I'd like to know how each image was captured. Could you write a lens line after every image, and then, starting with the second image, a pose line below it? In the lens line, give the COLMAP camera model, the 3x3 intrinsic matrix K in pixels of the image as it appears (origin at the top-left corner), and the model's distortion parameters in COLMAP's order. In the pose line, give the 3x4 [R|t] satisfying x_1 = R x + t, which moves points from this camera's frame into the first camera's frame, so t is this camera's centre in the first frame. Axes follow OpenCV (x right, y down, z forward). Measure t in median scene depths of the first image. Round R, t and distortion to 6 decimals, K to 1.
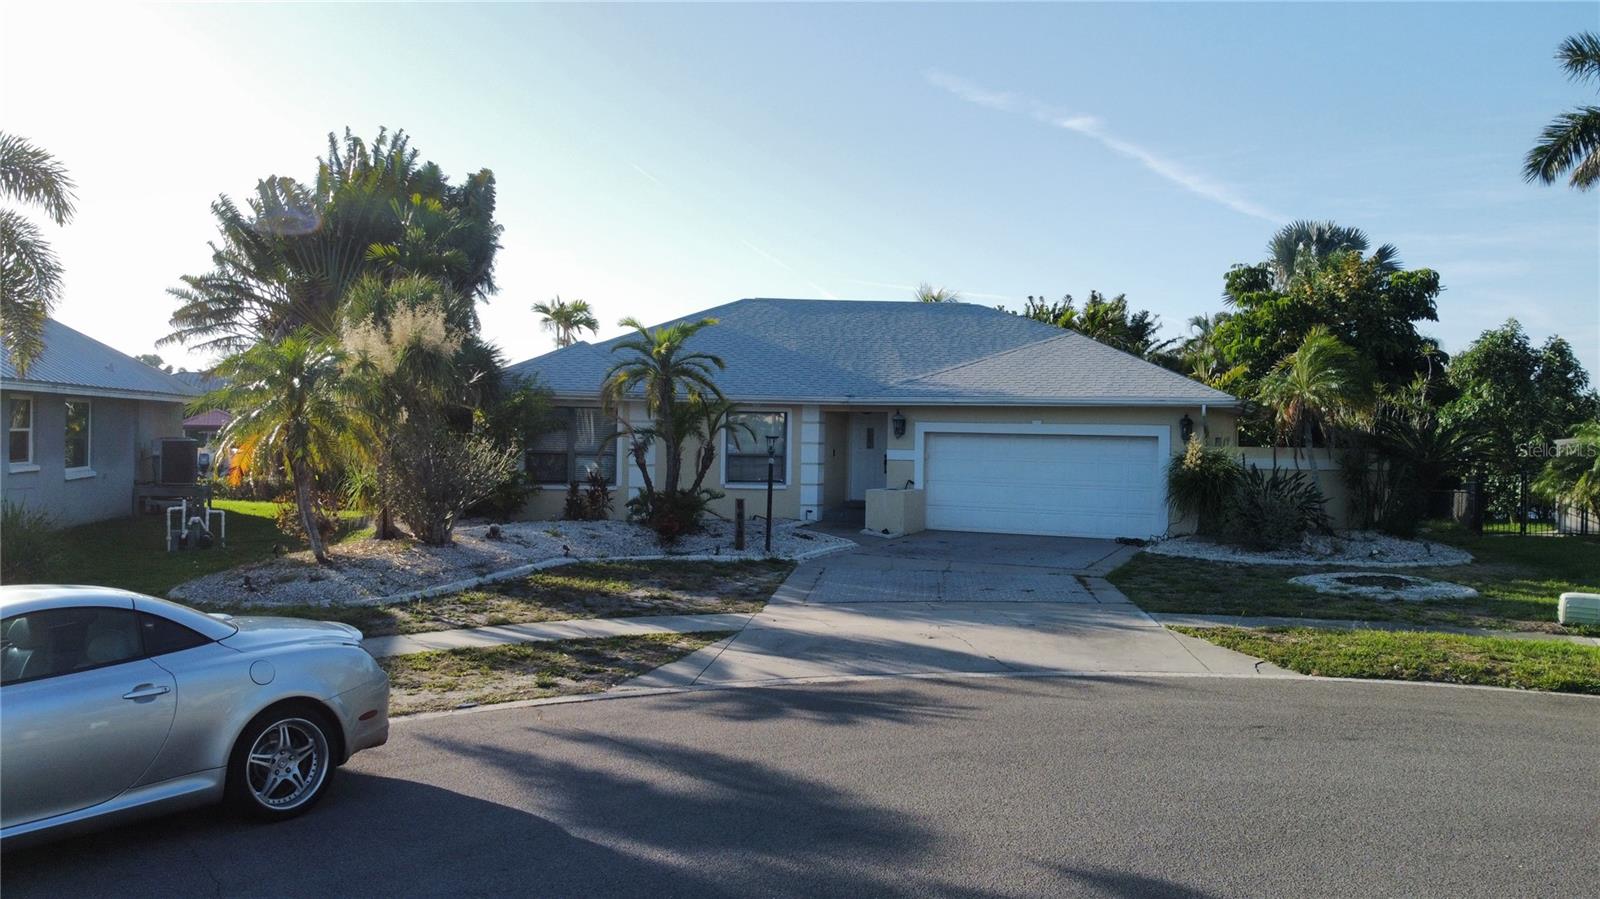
lens RADIAL K [[1216.6, 0, 797.4], [0, 1216.6, 437.9], [0, 0, 1]] dist [-0.008511, 0.003573]
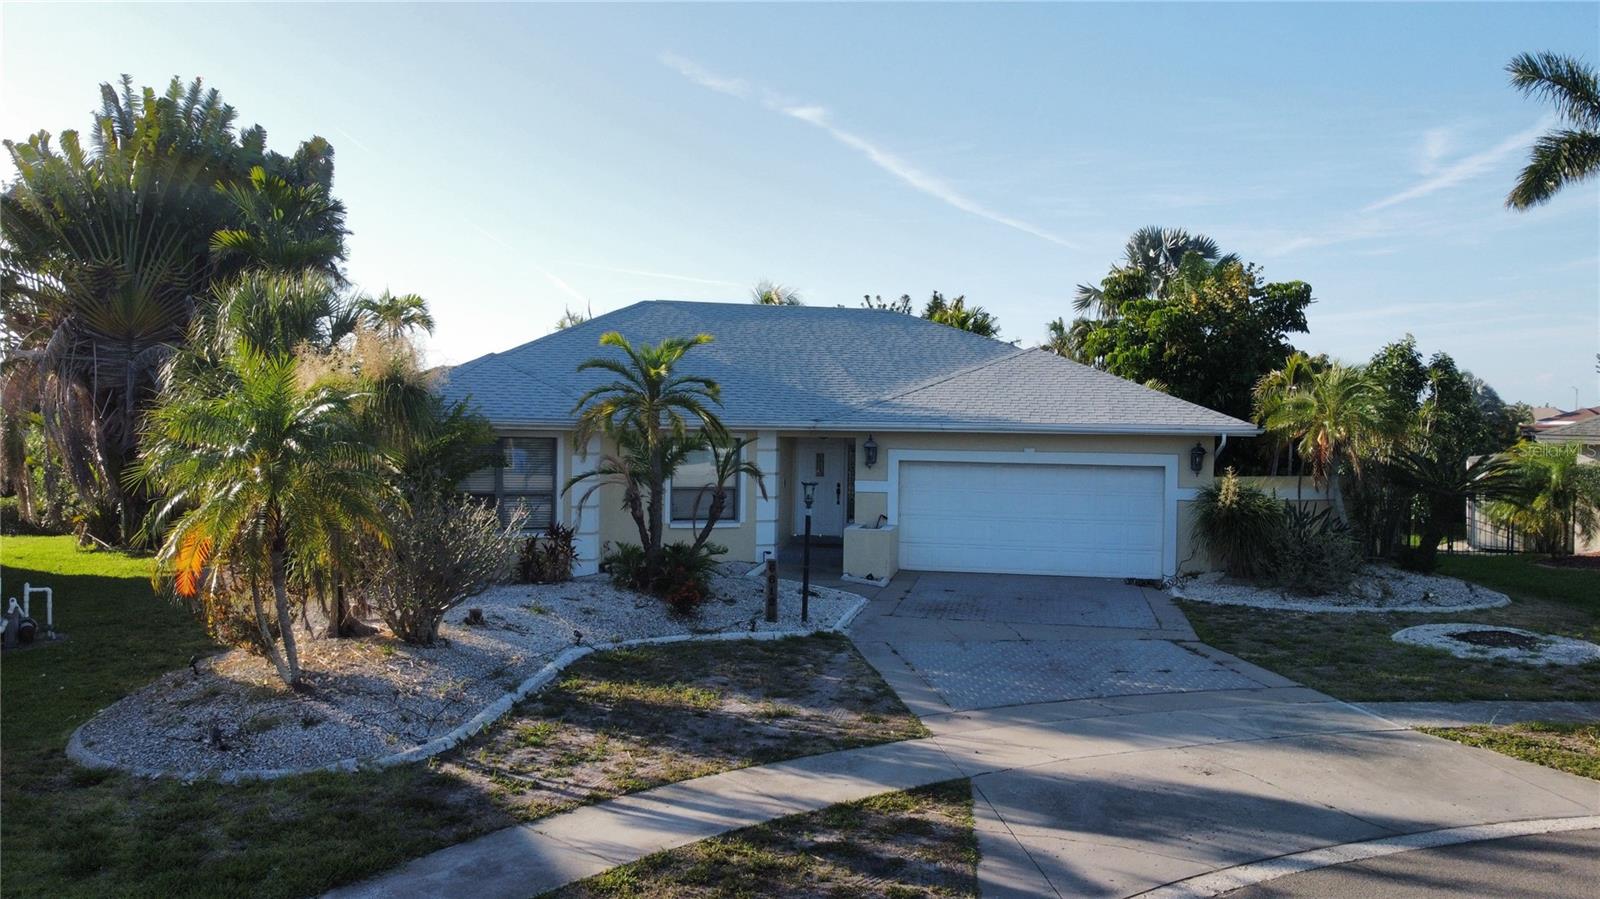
lens RADIAL K [[1216.6, 0, 798.0], [0, 1216.6, 460.0], [0, 0, 1]] dist [-0.008511, 0.003573]
pose [[0.973921, -0.011525, 0.226593, -0.166802], [0.004660, 0.999514, 0.030810, -0.032866], [-0.226838, -0.028951, 0.973502, 0.154335]]
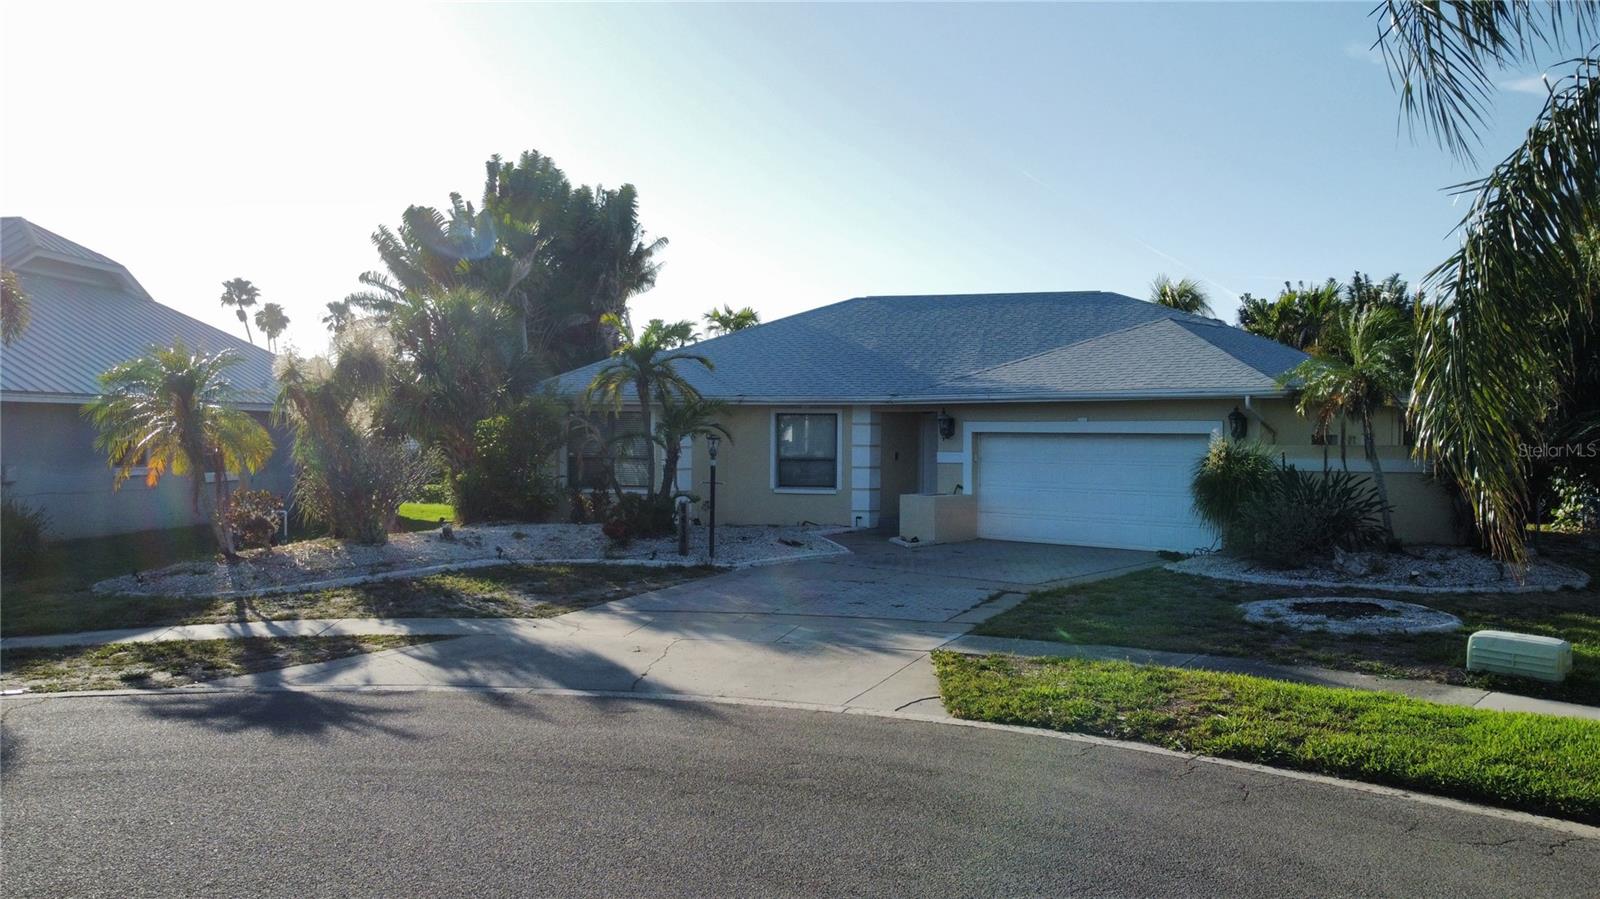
lens RADIAL K [[1216.6, 0, 793.4], [0, 1216.6, 454.4], [0, 0, 1]] dist [-0.008511, 0.003573]
pose [[0.949017, -0.006763, -0.315152, 0.263636], [0.008413, 0.999957, 0.003875, 0.006933], [0.315113, -0.006328, 0.949033, 0.086754]]
